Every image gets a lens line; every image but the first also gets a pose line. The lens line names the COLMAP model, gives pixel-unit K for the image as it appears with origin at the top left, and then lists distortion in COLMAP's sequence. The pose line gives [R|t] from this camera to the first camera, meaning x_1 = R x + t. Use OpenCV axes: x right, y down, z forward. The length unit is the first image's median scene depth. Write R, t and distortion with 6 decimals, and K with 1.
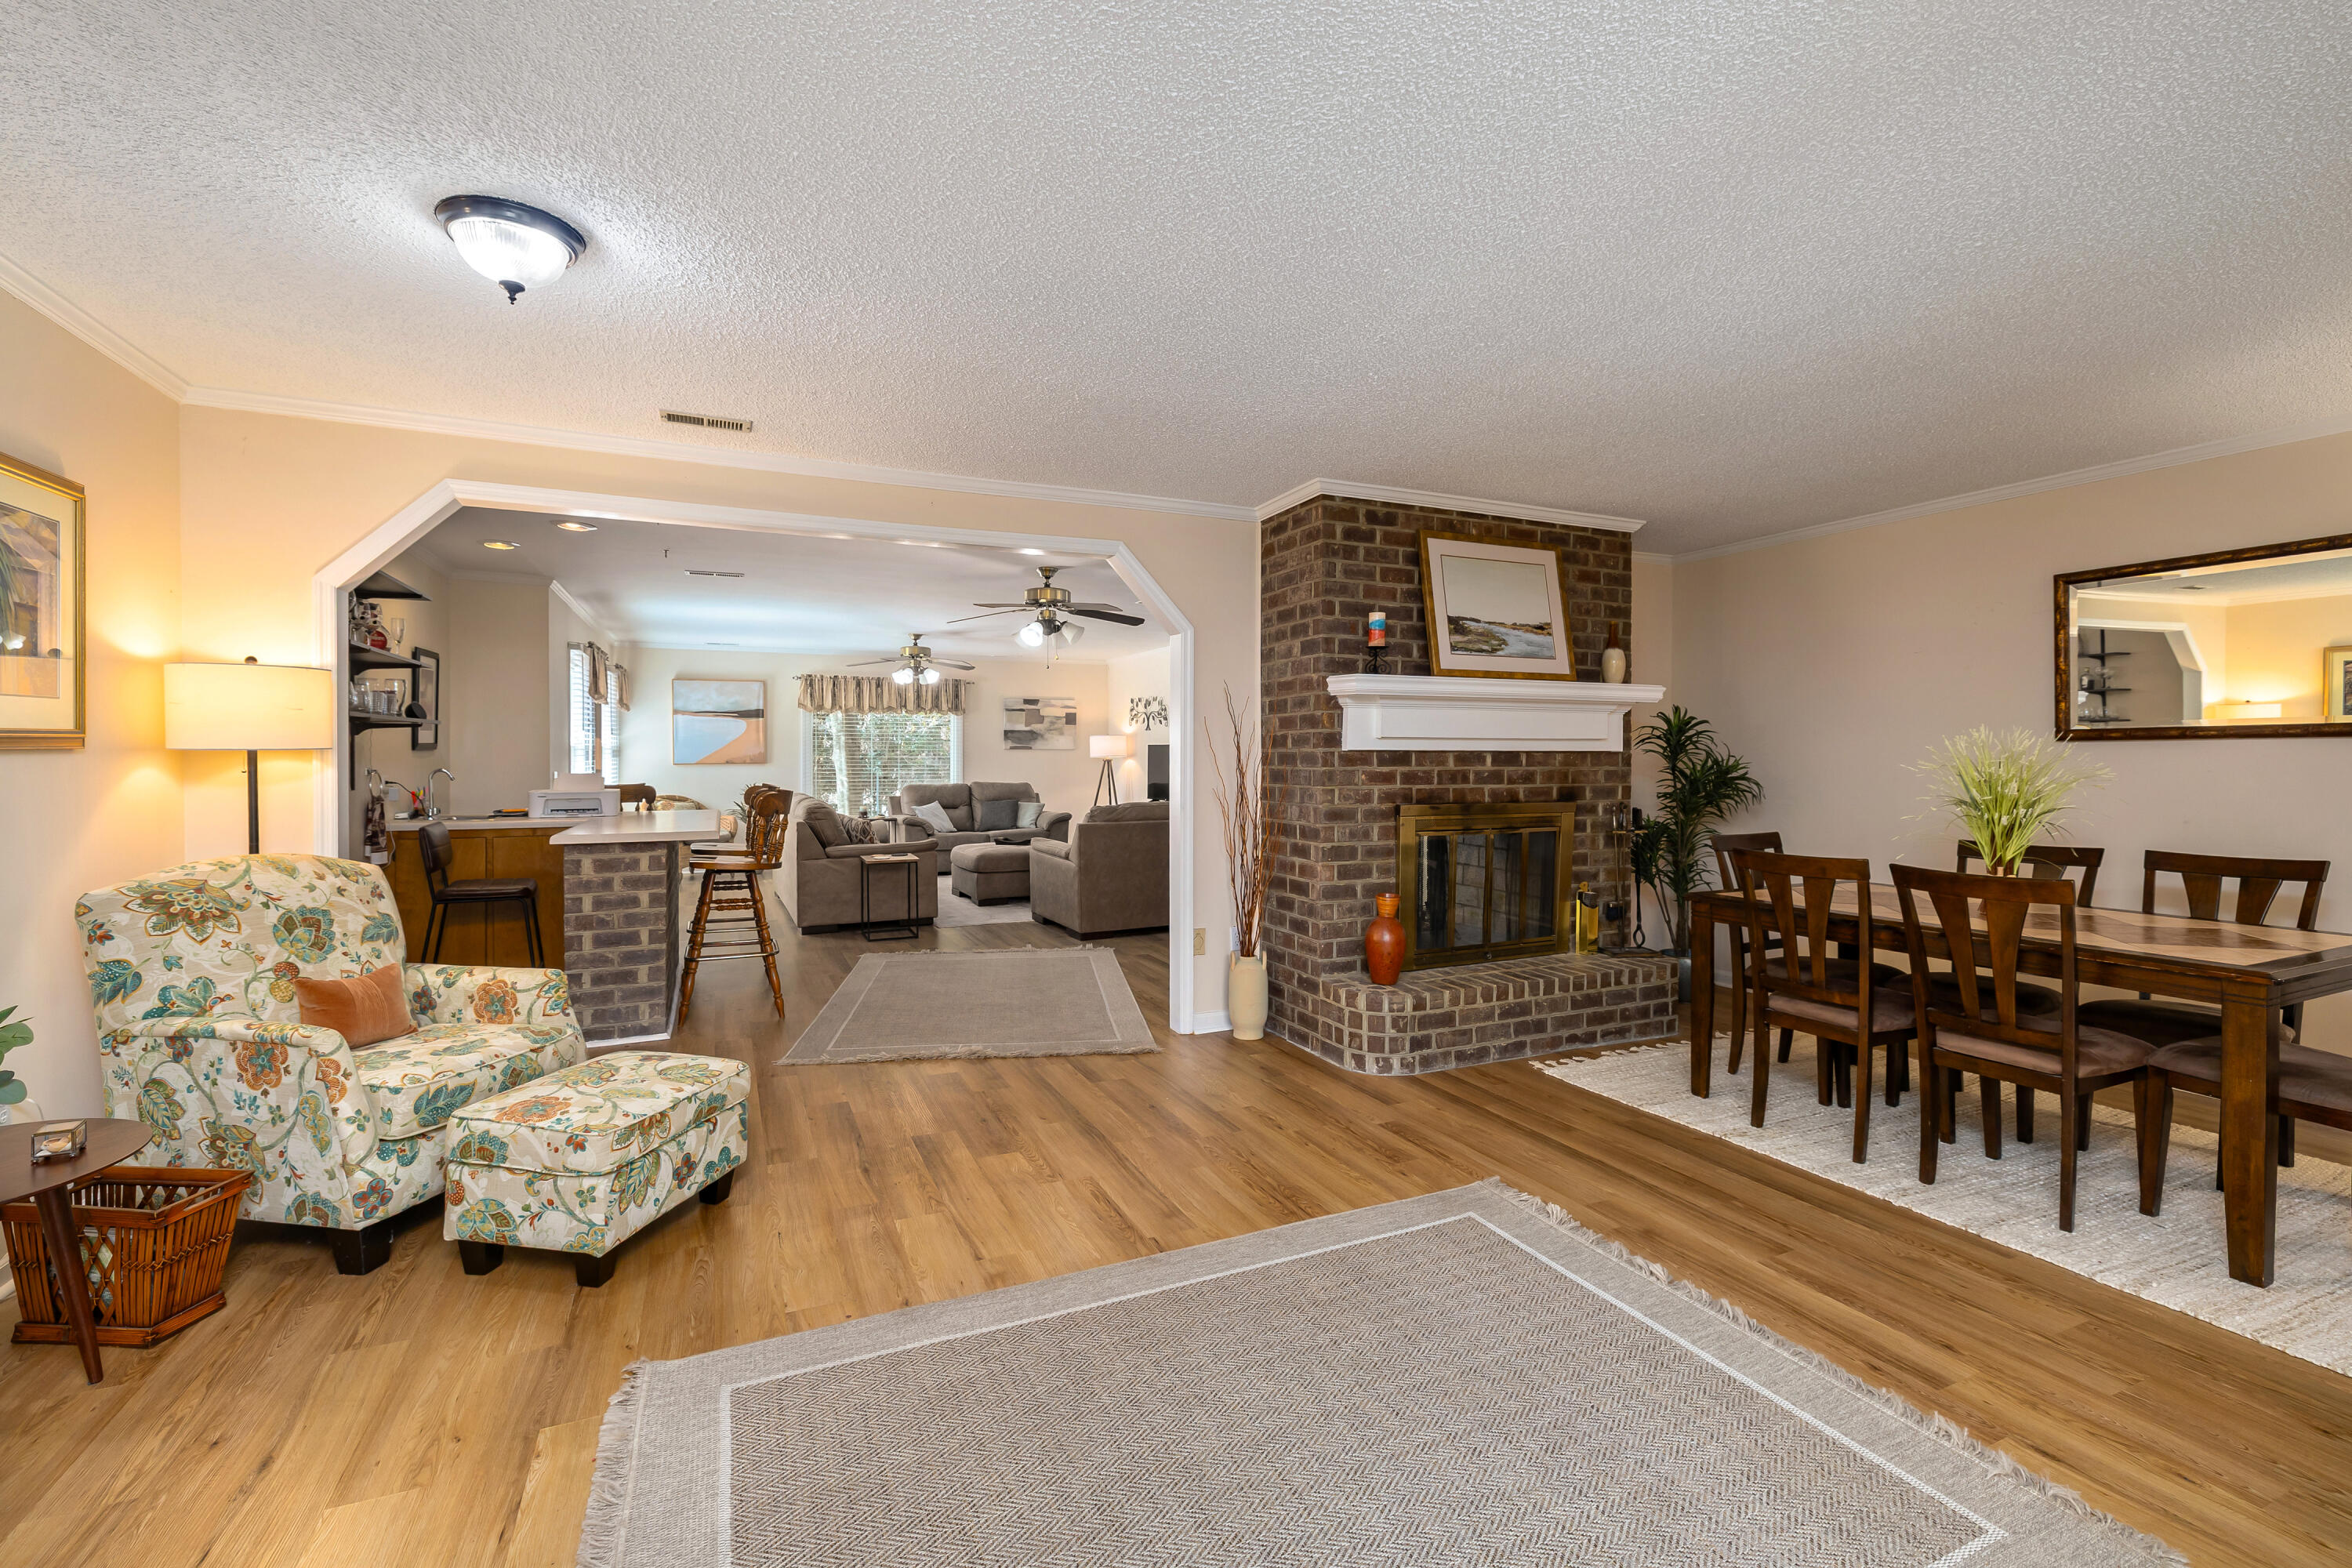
lens RADIAL K [[1026.7, 0, 1166.1], [0, 1026.7, 766.8], [0, 0, 1]] dist [0.000968, -0.000008]
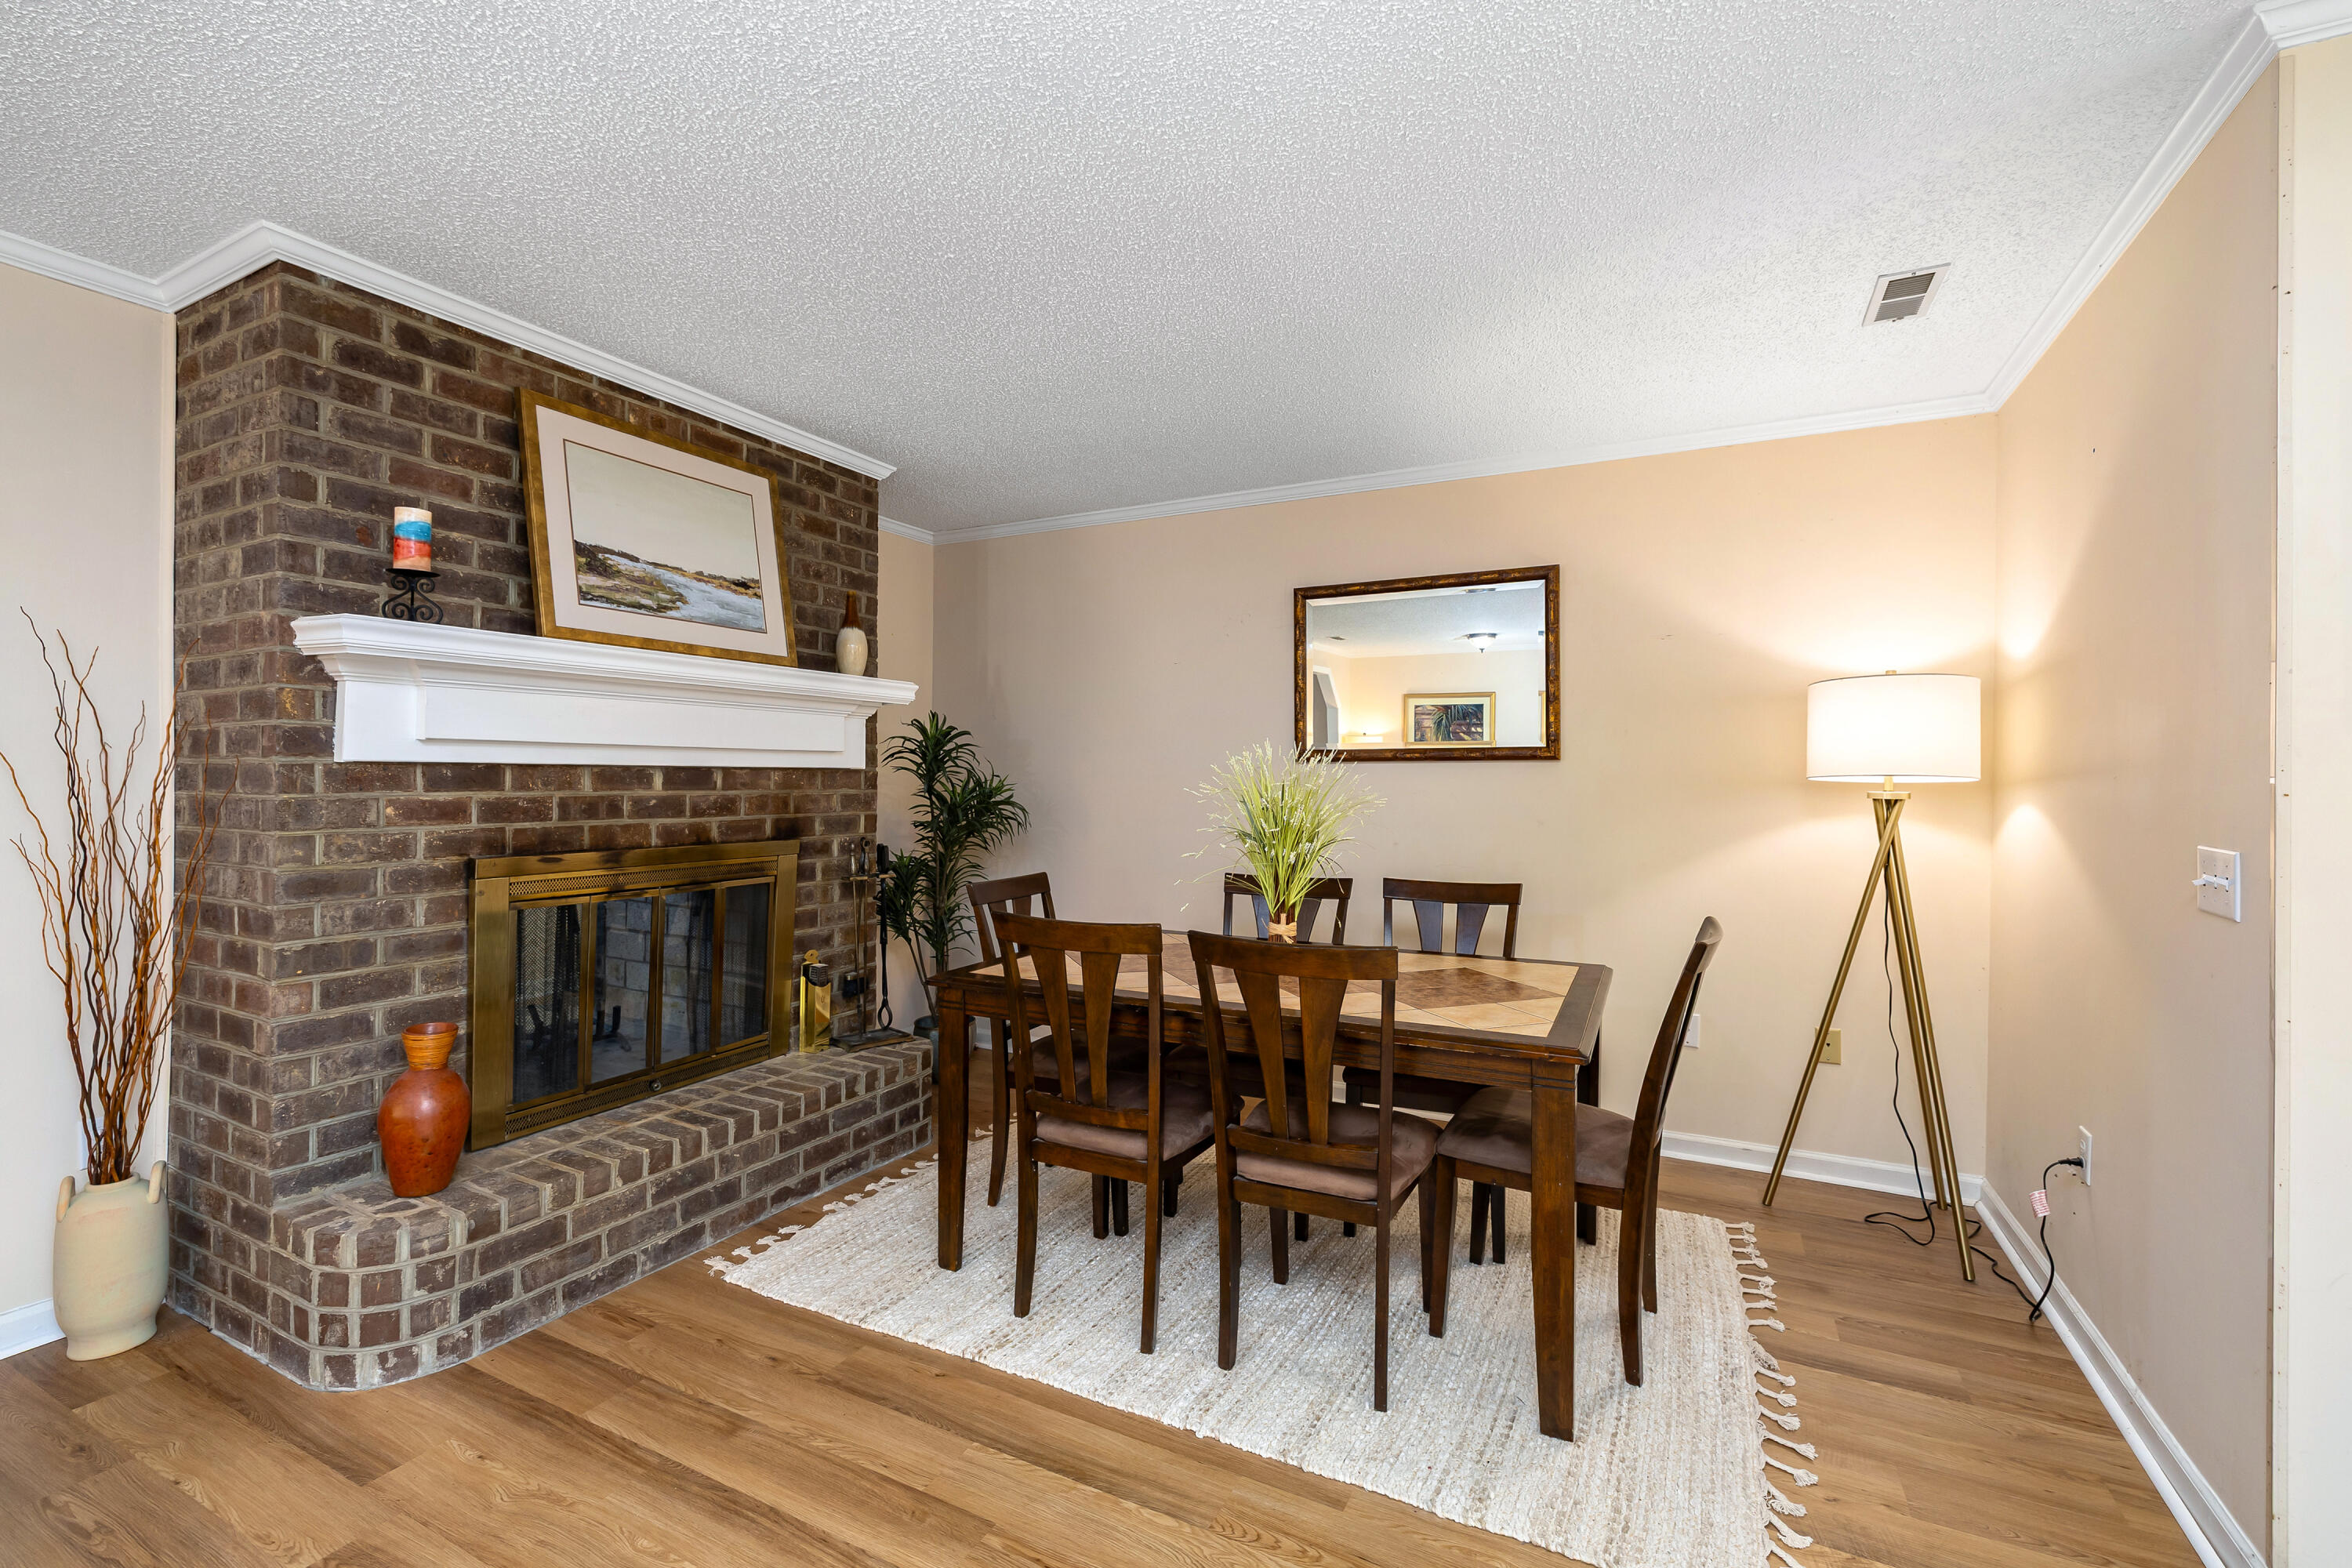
lens RADIAL K [[1026.7, 0, 1166.1], [0, 1026.7, 766.8], [0, 0, 1]] dist [0.000968, -0.000008]
pose [[0.789558, 0.010023, 0.613594, 0.181078], [0.000887, 0.999847, -0.017475, -0.003638], [-0.613675, 0.014342, 0.789429, 0.314630]]
